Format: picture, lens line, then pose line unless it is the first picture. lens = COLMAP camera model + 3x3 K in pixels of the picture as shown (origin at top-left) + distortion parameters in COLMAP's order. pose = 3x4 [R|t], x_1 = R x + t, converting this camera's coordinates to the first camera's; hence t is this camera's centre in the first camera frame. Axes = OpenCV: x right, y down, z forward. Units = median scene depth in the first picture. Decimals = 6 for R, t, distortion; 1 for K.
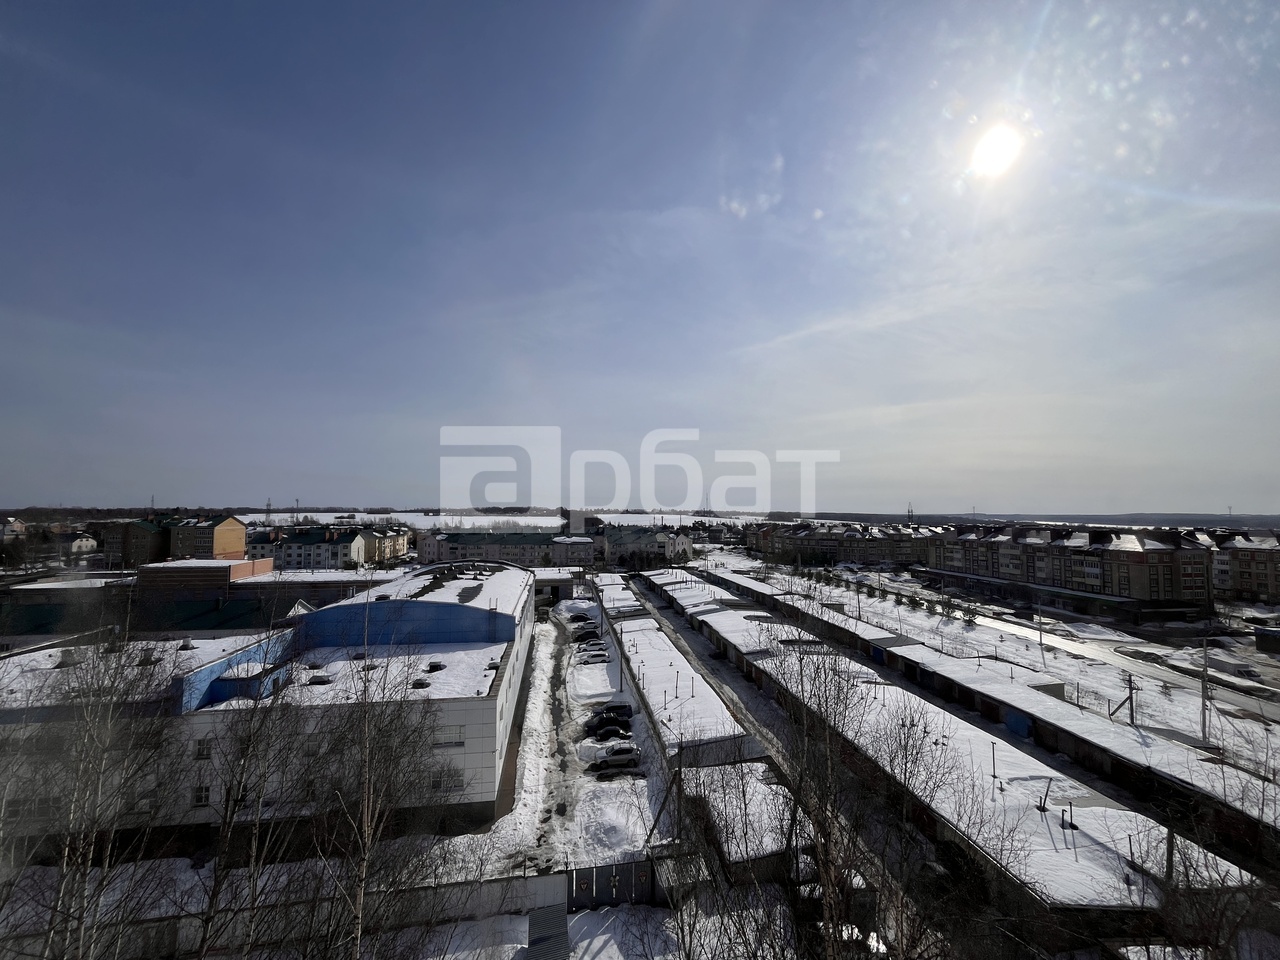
lens RADIAL K [[519.5, 0, 639.4], [0, 519.5, 478.2], [0, 0, 1]] dist [-0.002301, -0.000309]
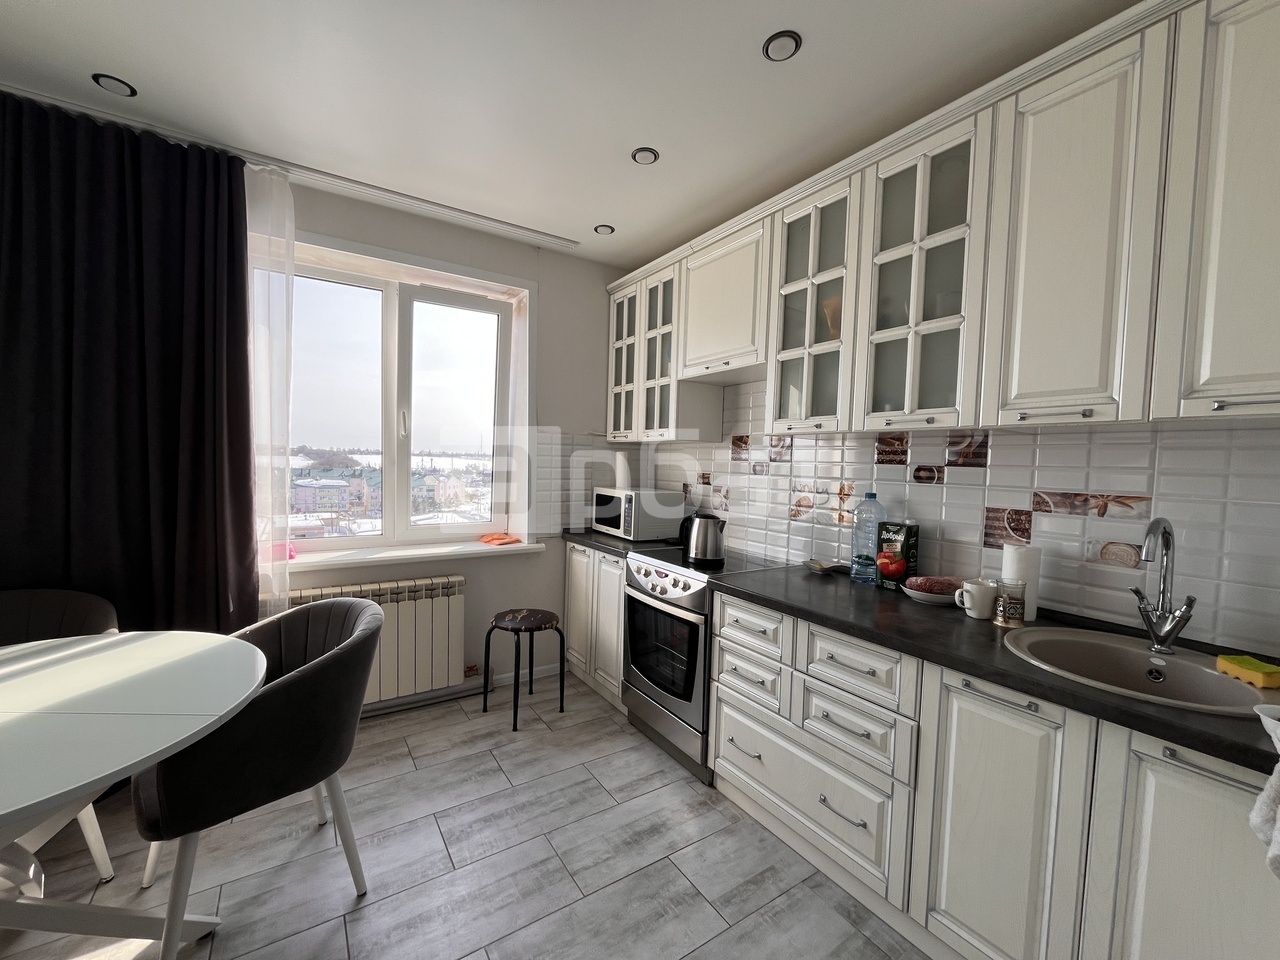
lens RADIAL K [[519.5, 0, 641.6], [0, 519.5, 482.6], [0, 0, 1]] dist [-0.002301, -0.000309]
pose [[0.909463, 0.003722, 0.415768, -0.001917], [-0.051475, 0.993275, 0.103706, -0.001332], [-0.412586, -0.115718, 0.903538, -0.022911]]
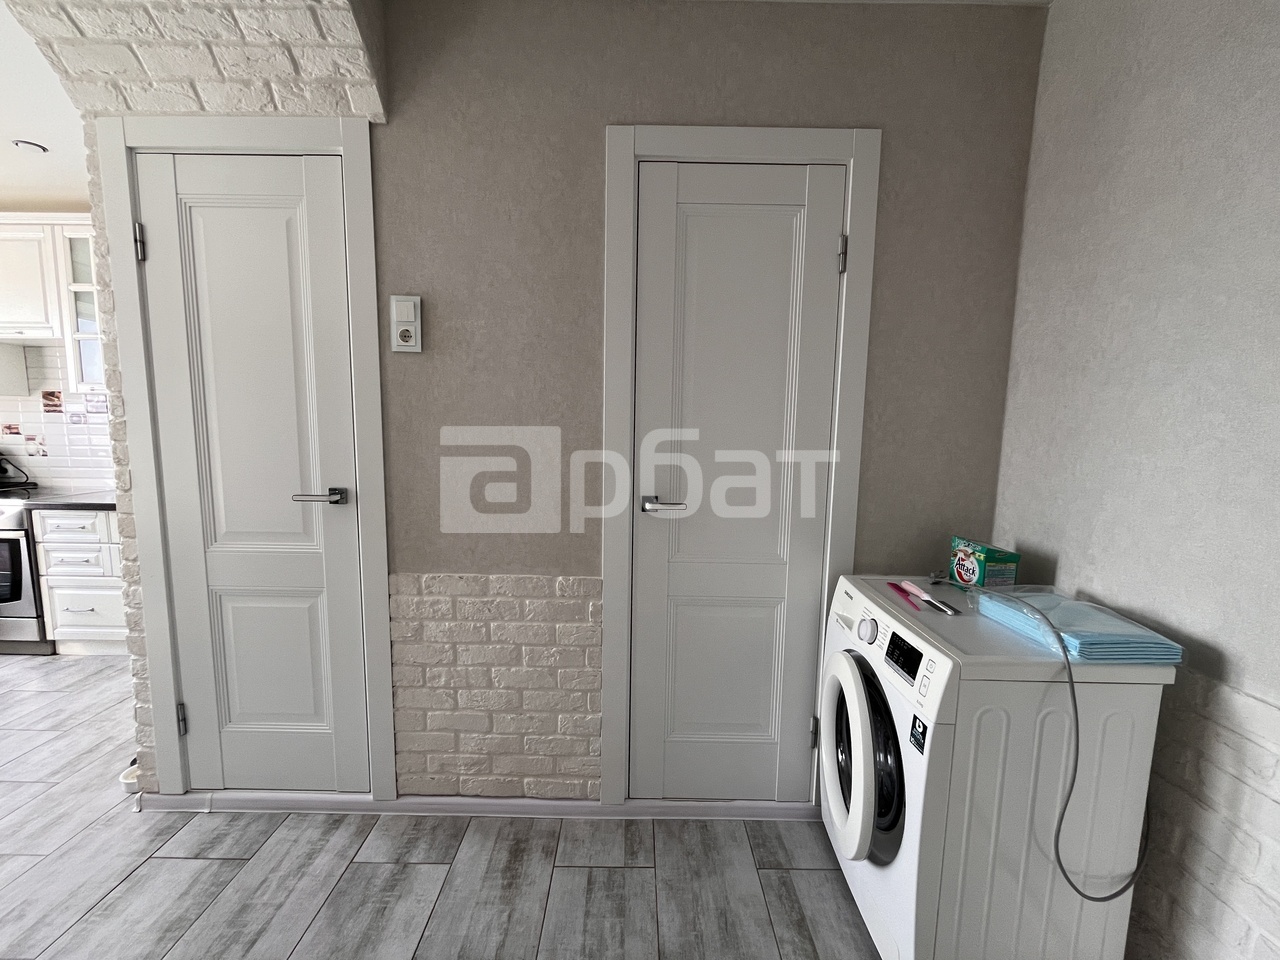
lens RADIAL K [[519.5, 0, 636.8], [0, 519.5, 484.3], [0, 0, 1]] dist [-0.002301, -0.000309]
pose [[0.163928, -0.115807, 0.979651, -0.117172], [-0.079364, 0.988318, 0.130112, -0.015474], [-0.983275, -0.099078, 0.152822, -0.232443]]
